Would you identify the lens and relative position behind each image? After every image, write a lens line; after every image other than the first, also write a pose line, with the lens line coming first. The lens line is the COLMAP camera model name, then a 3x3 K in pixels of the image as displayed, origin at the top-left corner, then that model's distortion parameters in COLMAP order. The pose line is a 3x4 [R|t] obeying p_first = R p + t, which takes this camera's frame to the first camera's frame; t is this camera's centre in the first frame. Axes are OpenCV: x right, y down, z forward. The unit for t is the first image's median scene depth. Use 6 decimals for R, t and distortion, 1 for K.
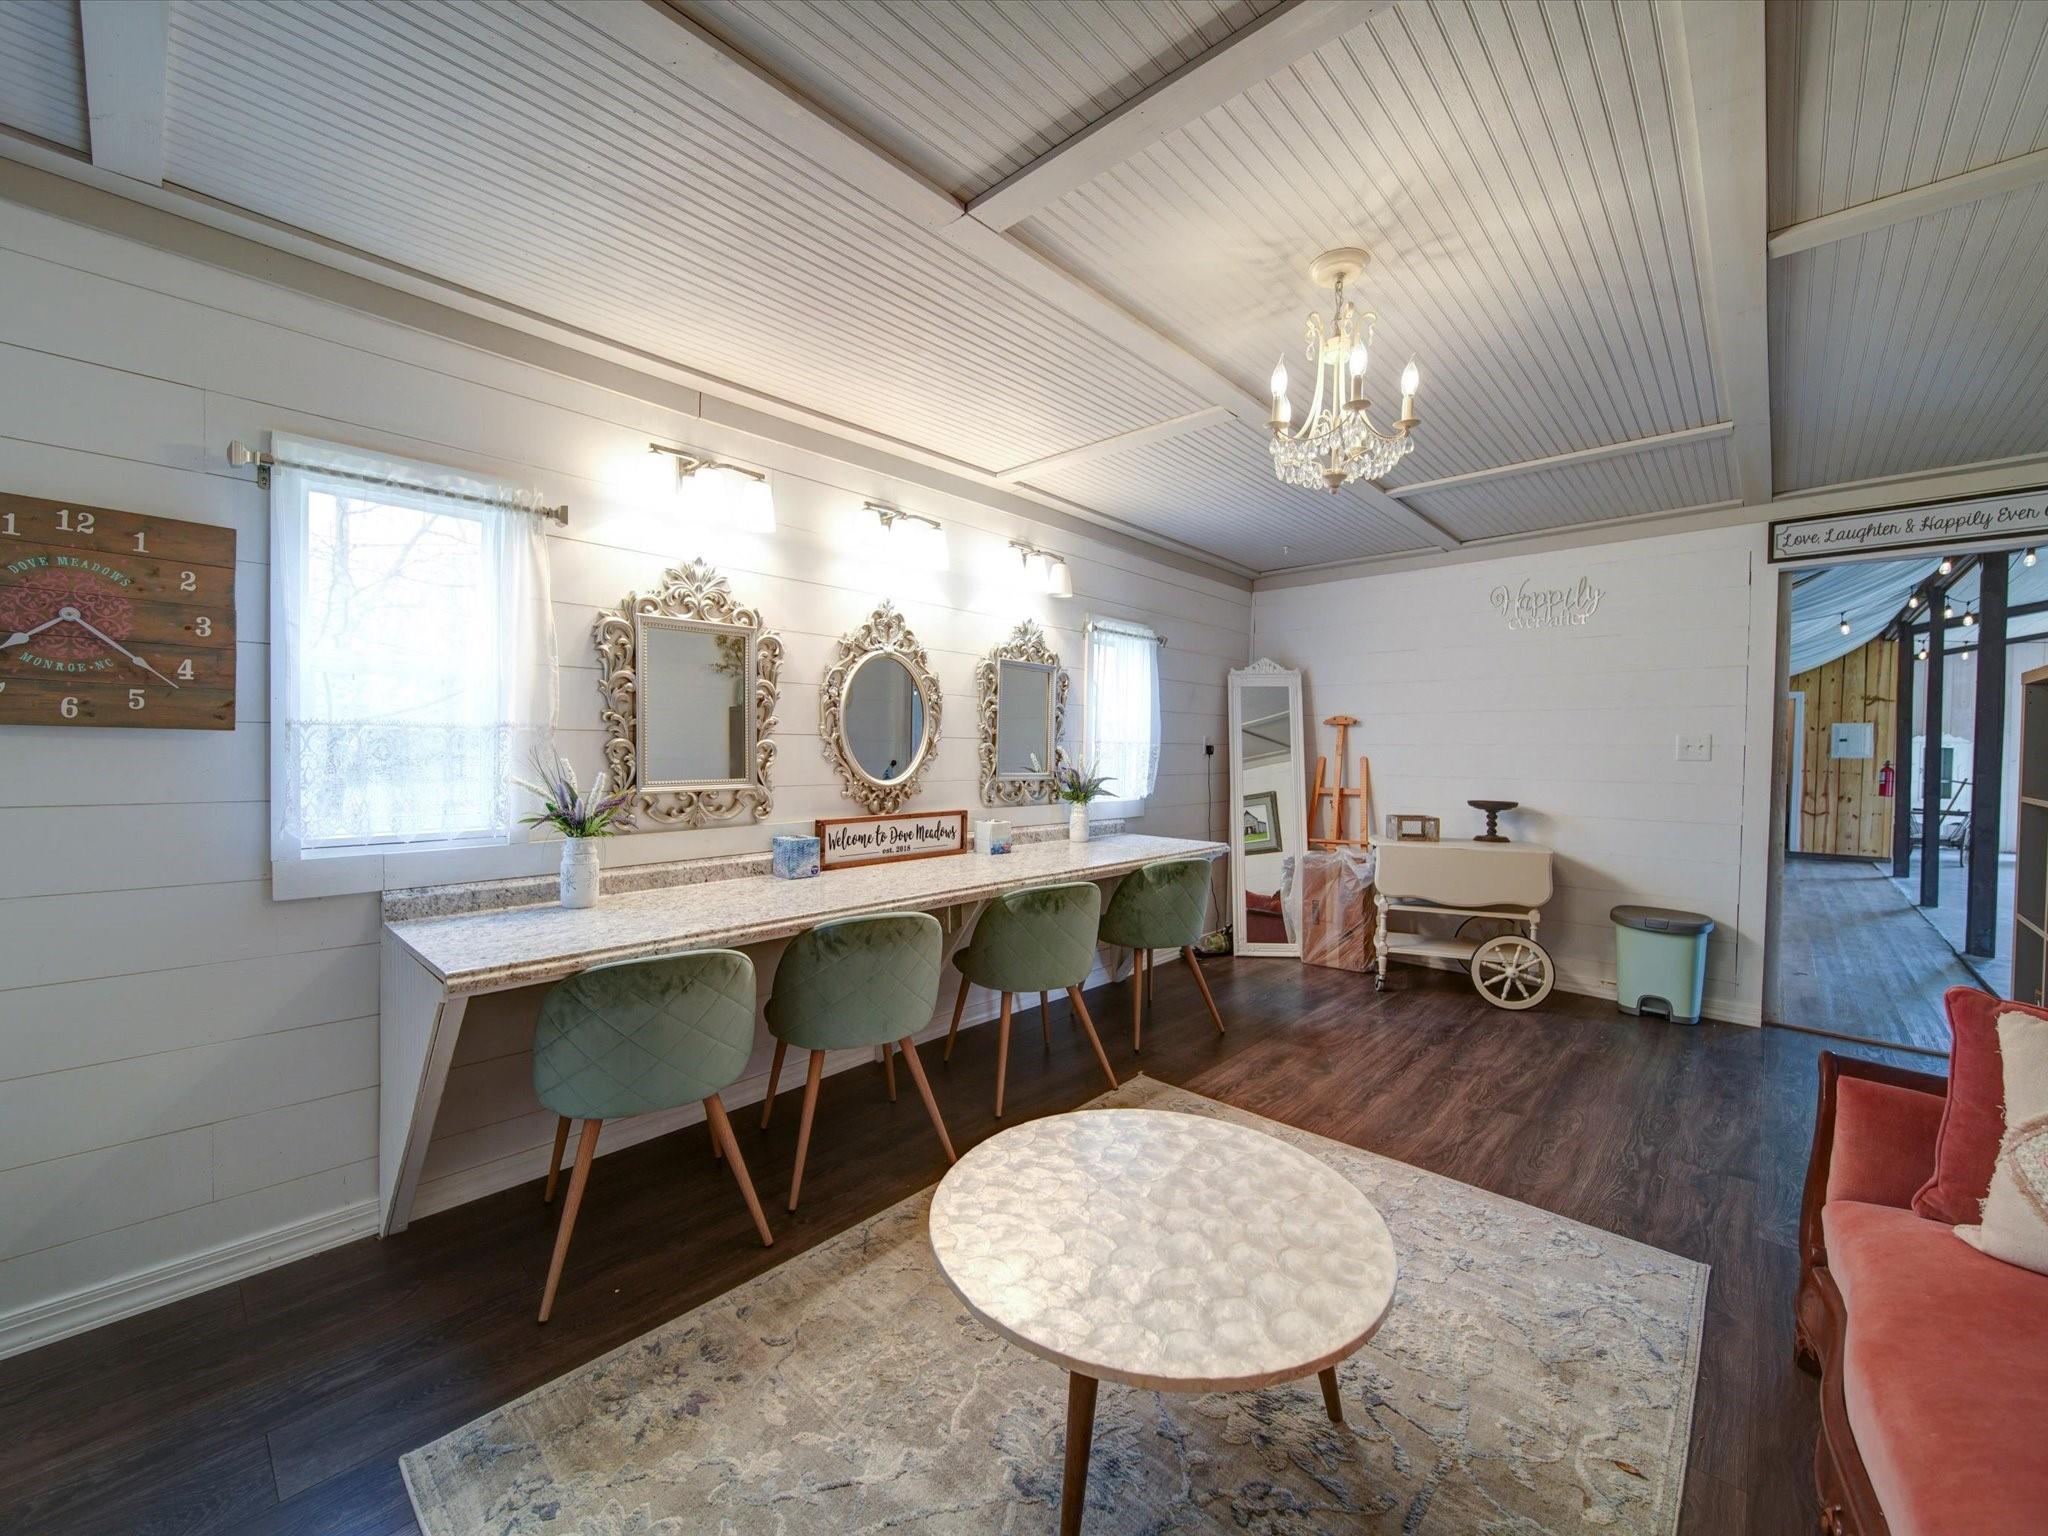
lens RADIAL K [[815.5, 0, 1030.4], [0, 815.5, 764.3], [0, 0, 1]] dist [-0.000675, -0.000008]
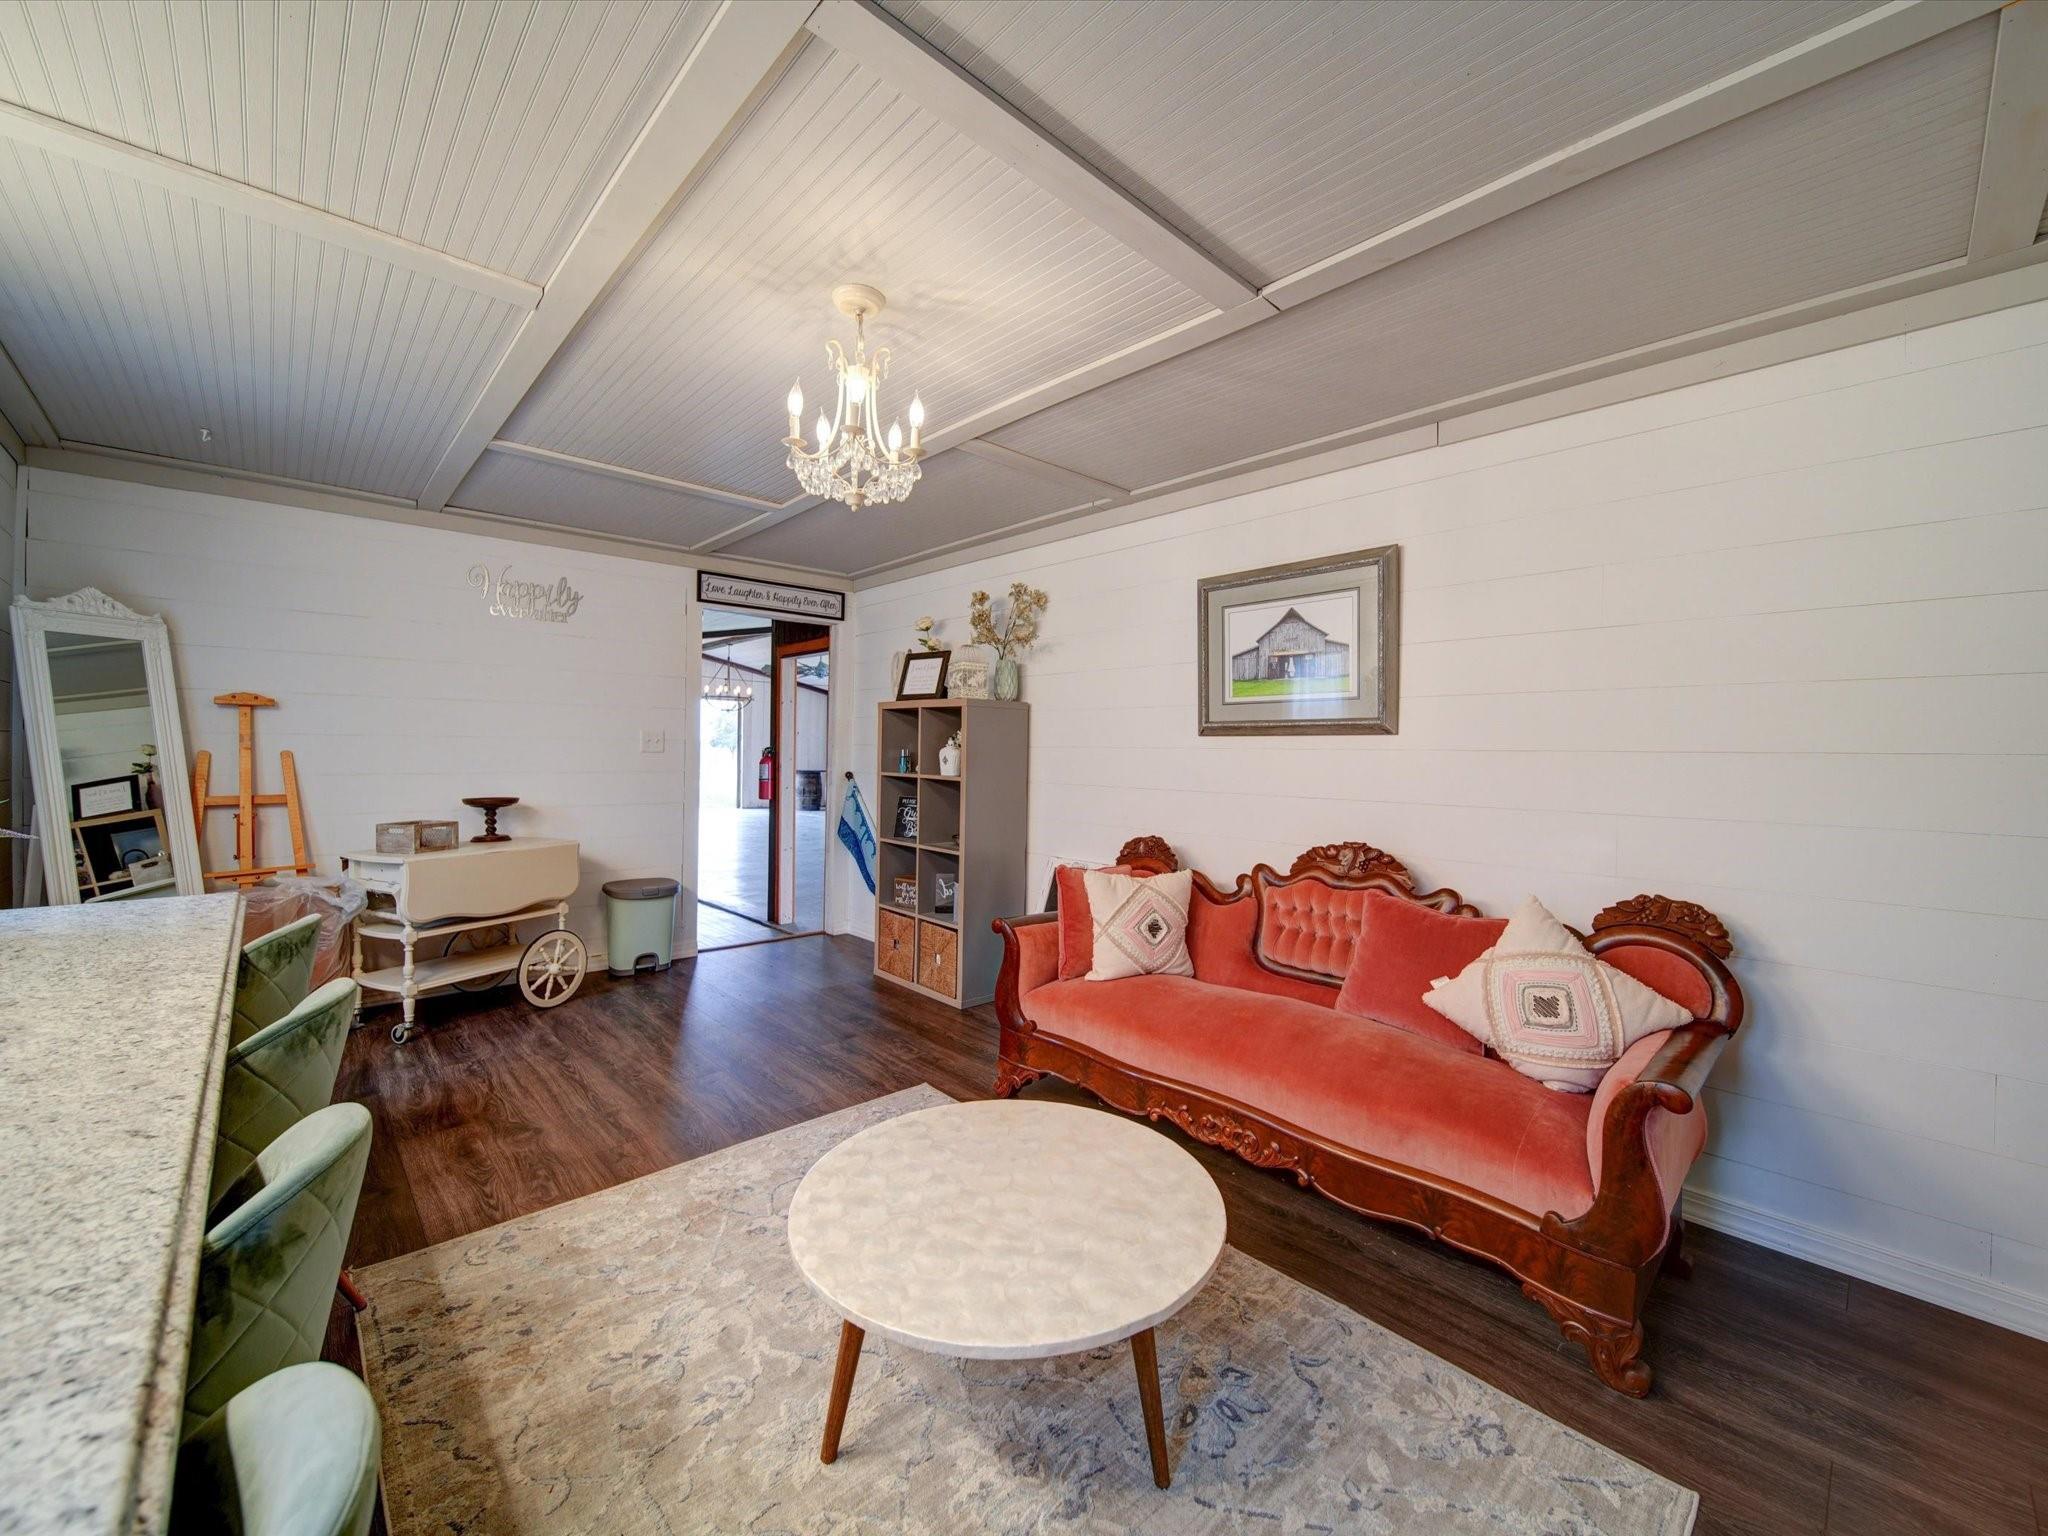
lens RADIAL K [[815.5, 0, 1030.4], [0, 815.5, 764.3], [0, 0, 1]] dist [-0.000675, -0.000008]
pose [[0.075184, -0.026717, 0.996812, -0.365255], [0.008829, 0.999620, 0.026126, -0.014035], [-0.997131, 0.006837, 0.075392, 0.368341]]
